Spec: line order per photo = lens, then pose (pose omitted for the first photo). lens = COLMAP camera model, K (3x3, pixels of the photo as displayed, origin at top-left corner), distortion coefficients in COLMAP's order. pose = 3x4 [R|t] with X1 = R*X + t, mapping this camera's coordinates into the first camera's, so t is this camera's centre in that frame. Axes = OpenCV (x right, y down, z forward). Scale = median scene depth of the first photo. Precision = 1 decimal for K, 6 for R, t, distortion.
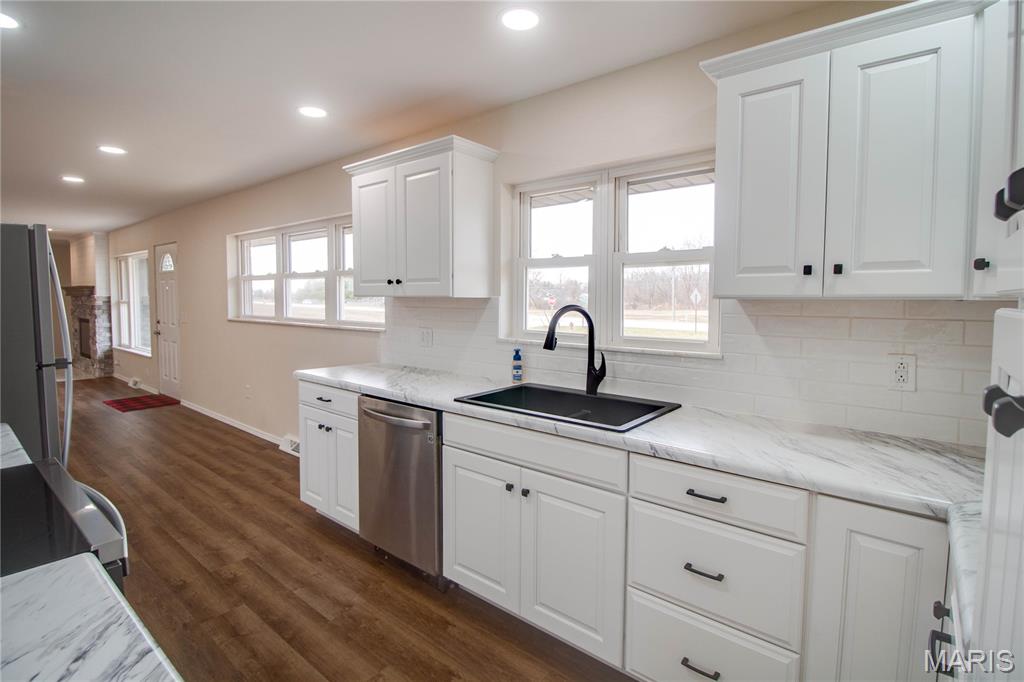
lens RADIAL K [[487.0, 0, 523.8], [0, 487.0, 329.8], [0, 0, 1]] dist [0.006808, -0.015782]
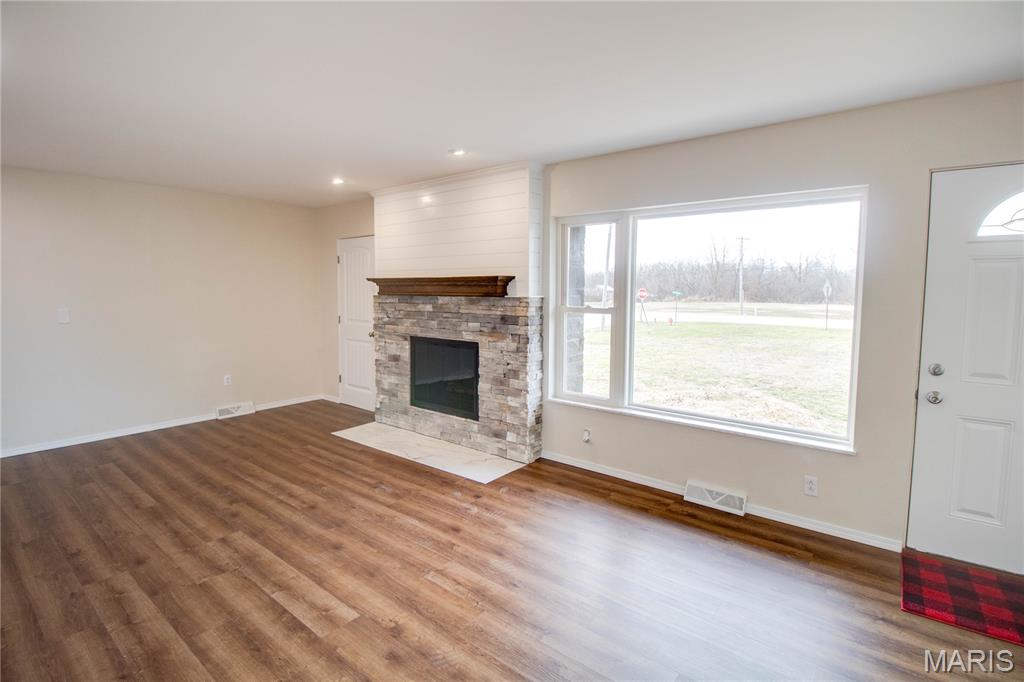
lens RADIAL K [[487.0, 0, 523.8], [0, 487.0, 329.8], [0, 0, 1]] dist [0.006808, -0.015782]
pose [[0.999969, -0.001212, 0.007753, -0.880355], [0.001069, 0.999830, 0.018392, -0.045446], [-0.007774, -0.018383, 0.999801, 0.507308]]
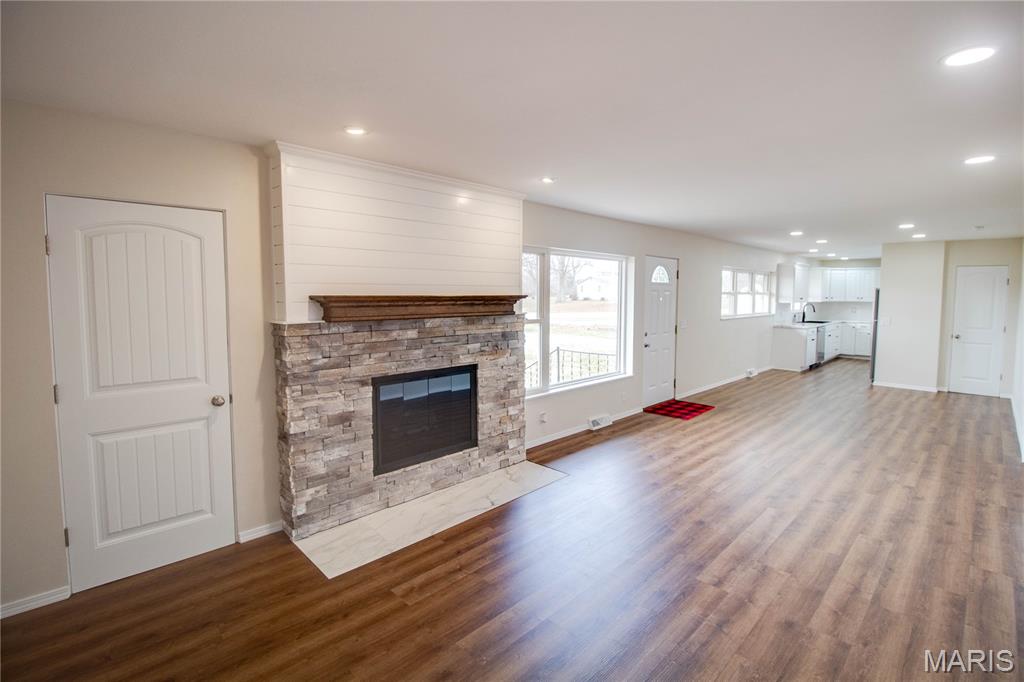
lens RADIAL K [[476.9, 0, 513.7], [0, 476.9, 328.5], [0, 0, 1]] dist [0.001405, -0.013443]
pose [[0.115941, -0.080434, 0.989994, -1.402028], [0.059644, 0.995481, 0.073894, -0.092155], [-0.991464, 0.050480, 0.120214, 0.934067]]
